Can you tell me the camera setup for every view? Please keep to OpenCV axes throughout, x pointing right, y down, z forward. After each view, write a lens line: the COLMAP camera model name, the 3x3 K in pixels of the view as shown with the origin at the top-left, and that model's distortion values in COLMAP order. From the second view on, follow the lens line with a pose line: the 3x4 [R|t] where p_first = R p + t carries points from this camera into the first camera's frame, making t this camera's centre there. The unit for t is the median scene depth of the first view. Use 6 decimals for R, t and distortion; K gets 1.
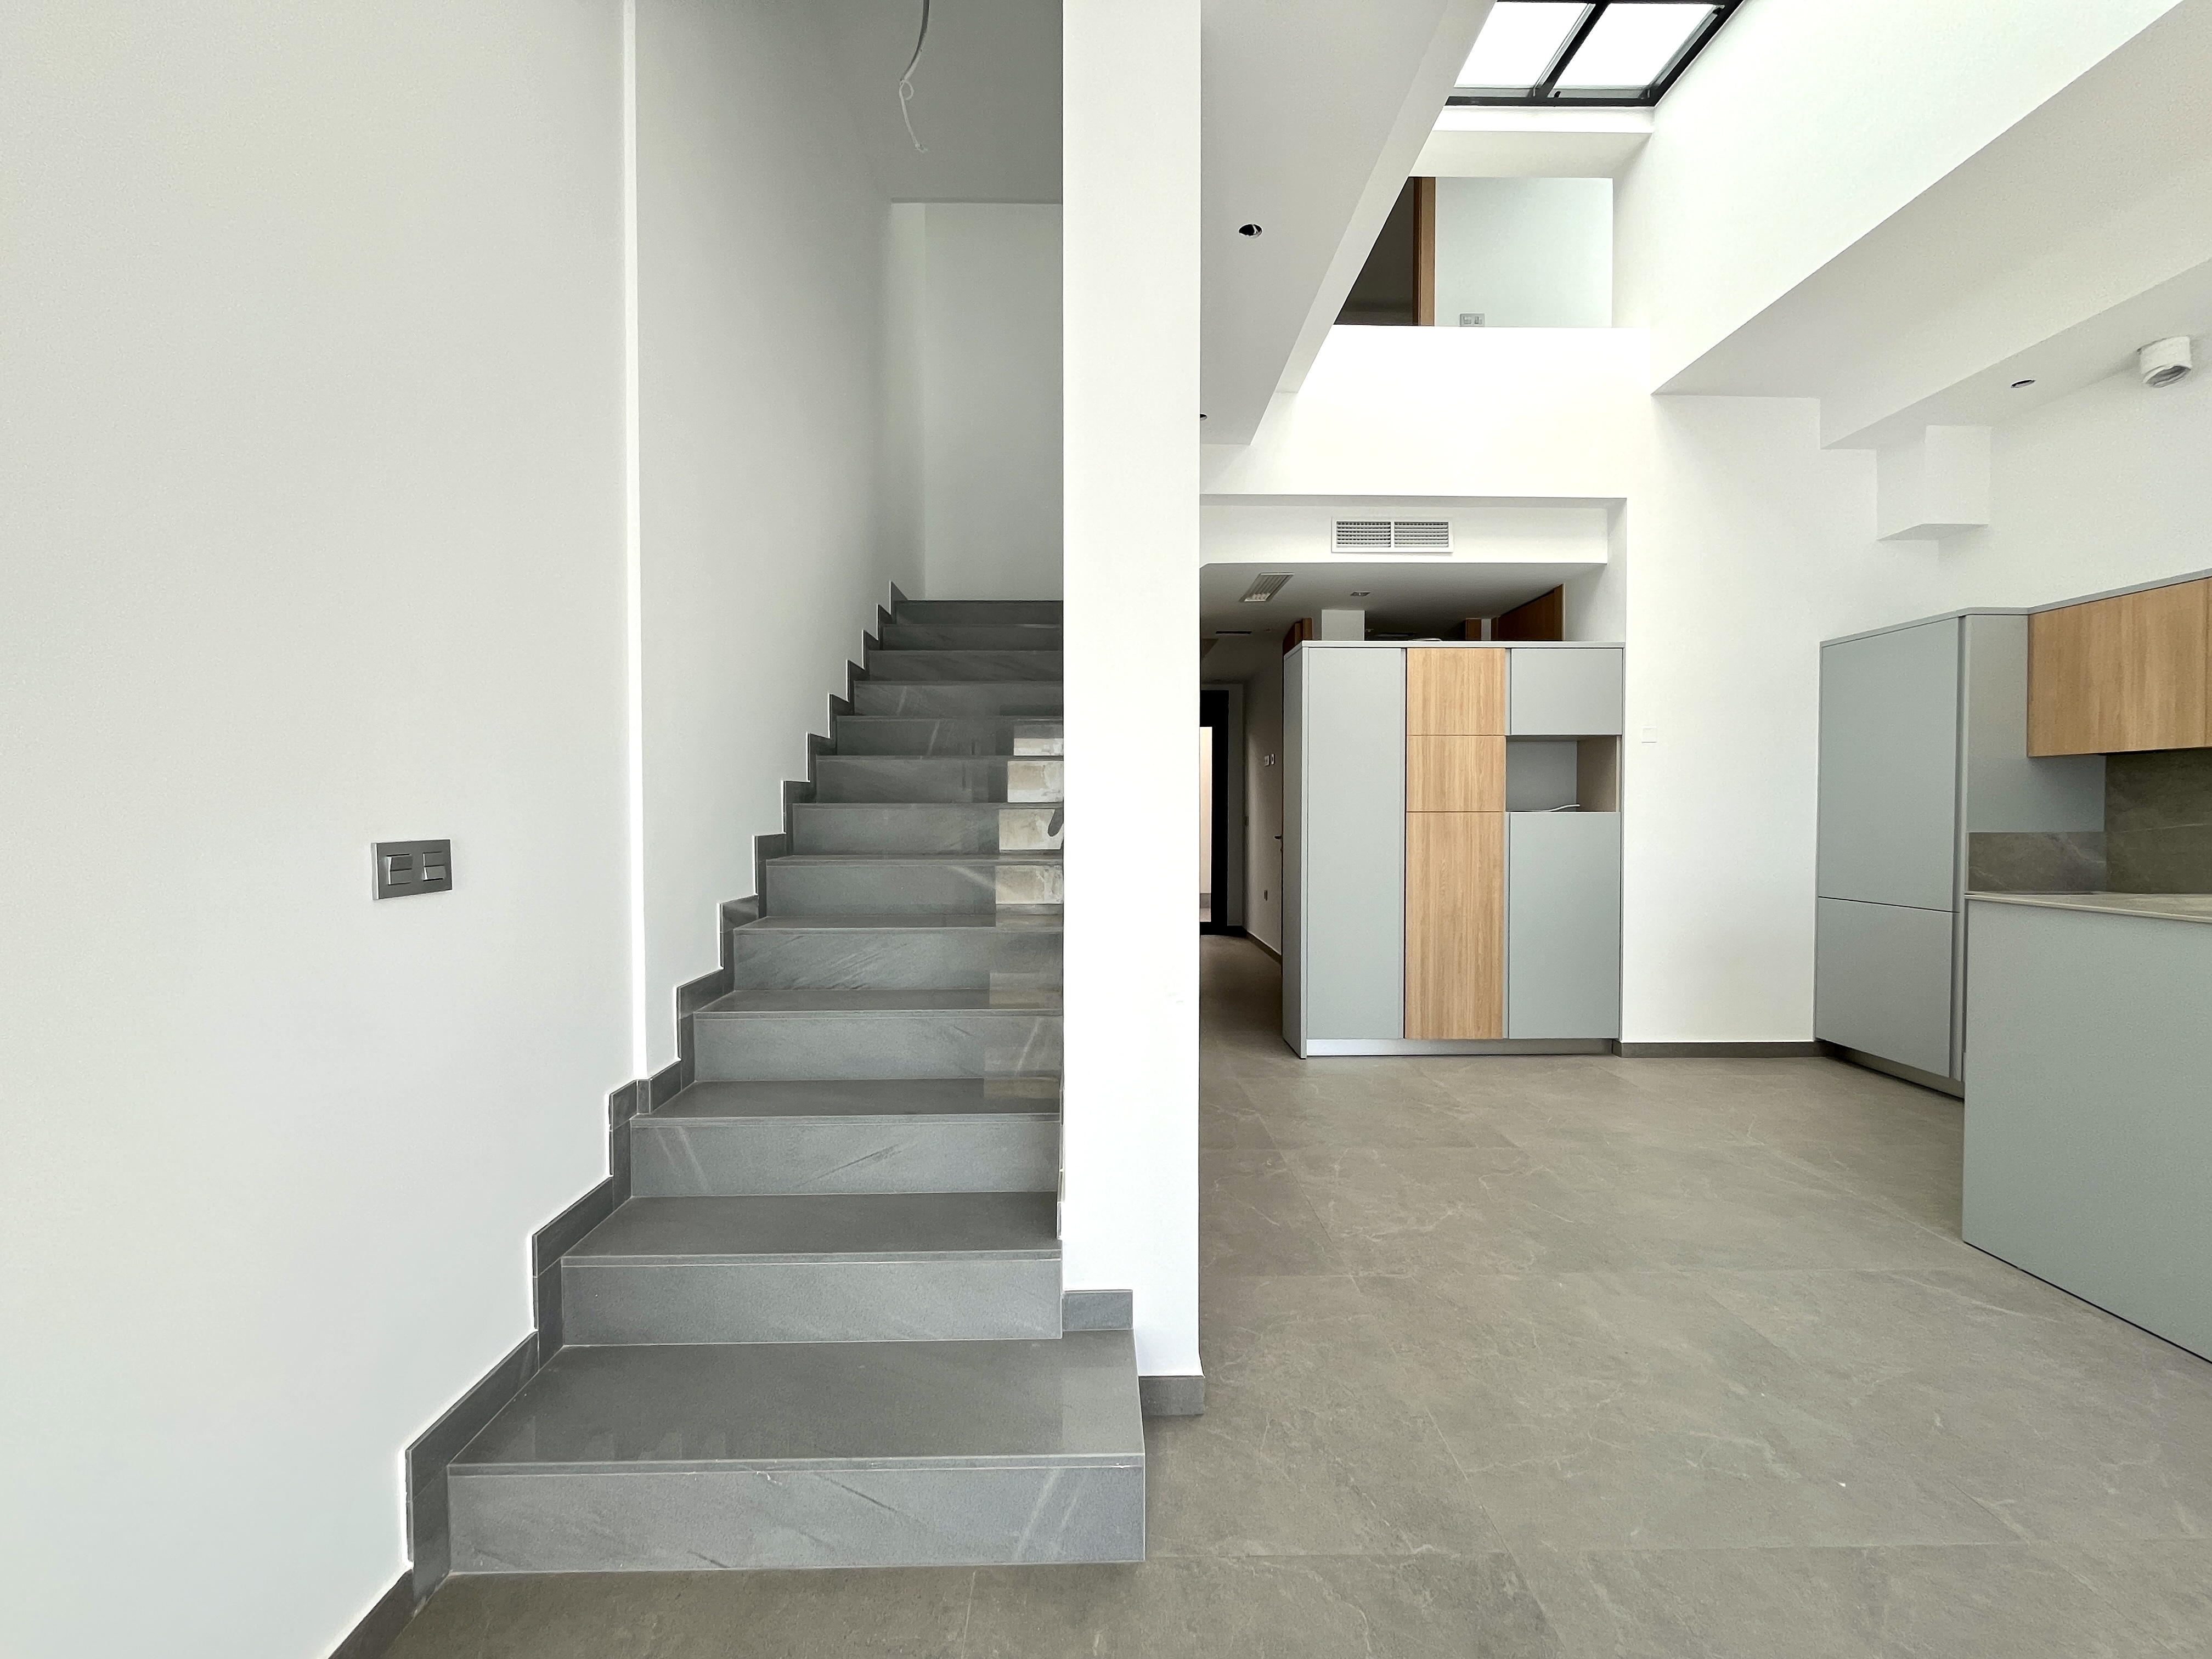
lens RADIAL K [[895.0, 0, 1102.6], [0, 895.0, 826.9], [0, 0, 1]] dist [-0.001448, 0.000170]
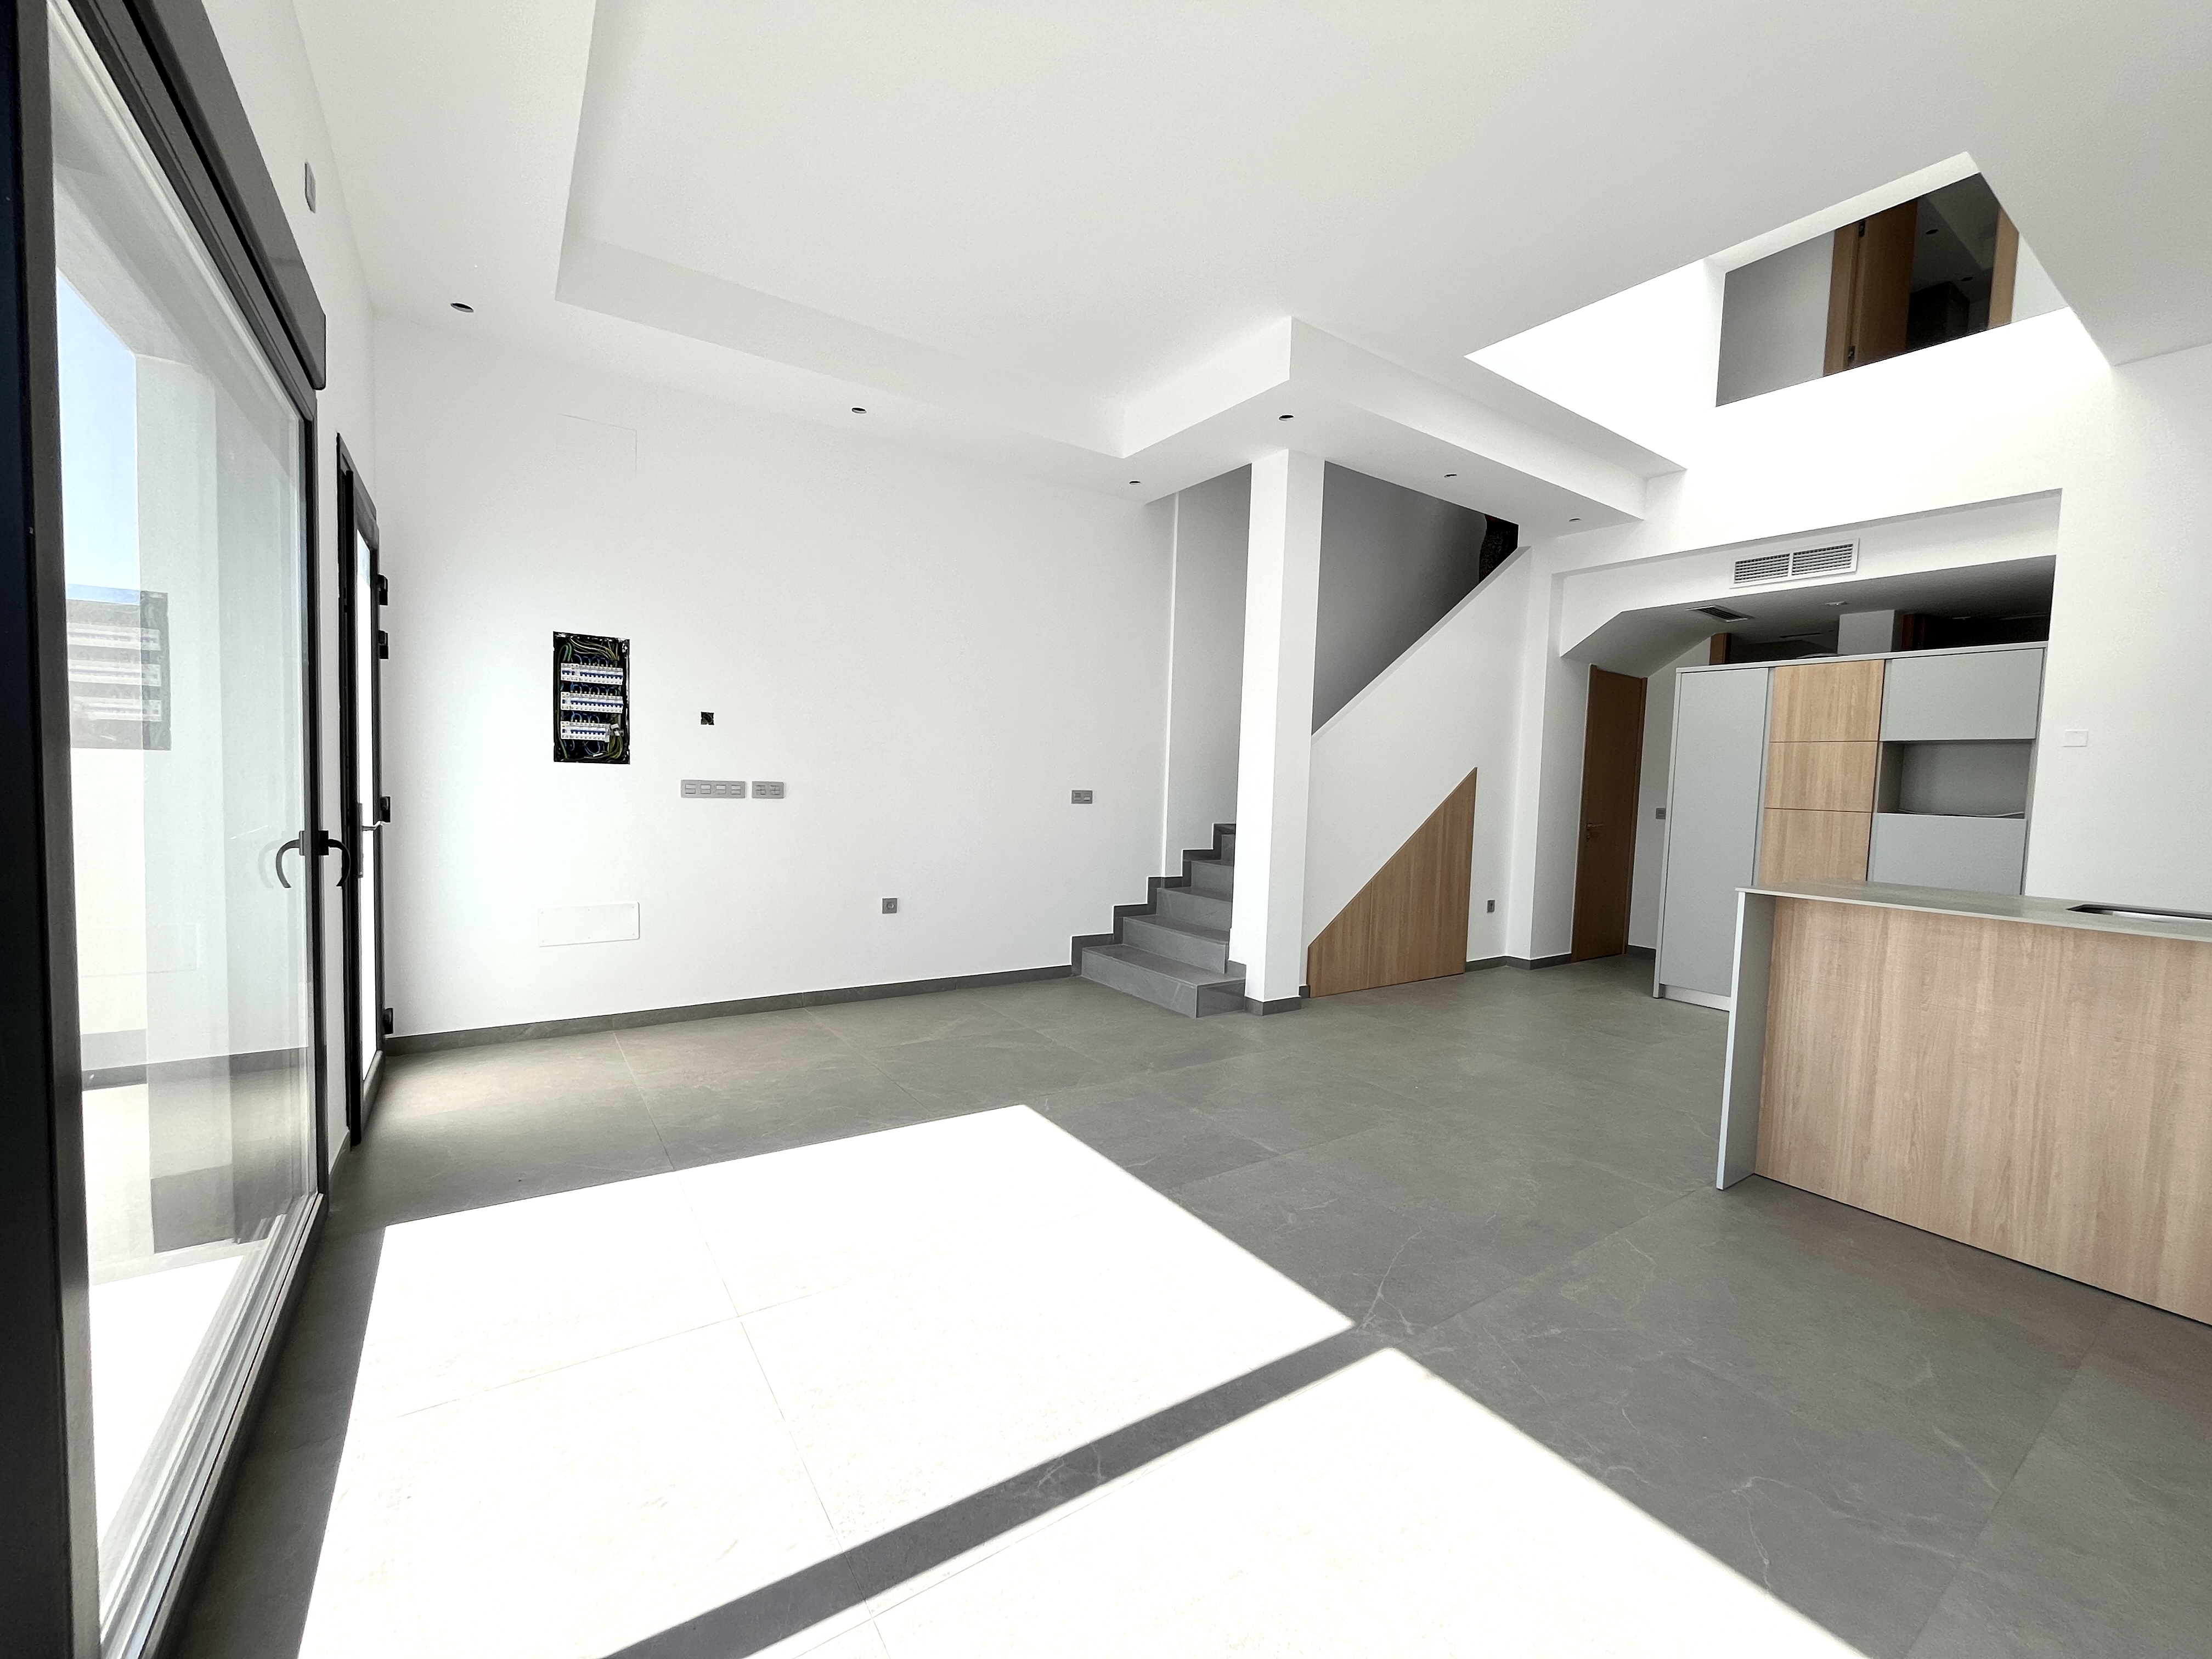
lens RADIAL K [[895.0, 0, 1102.6], [0, 895.0, 826.9], [0, 0, 1]] dist [-0.001448, 0.000170]
pose [[0.546806, 0.067397, -0.834542, 0.994262], [-0.049209, 0.997619, 0.048325, -0.007202], [0.835812, 0.014642, 0.548821, -0.426733]]
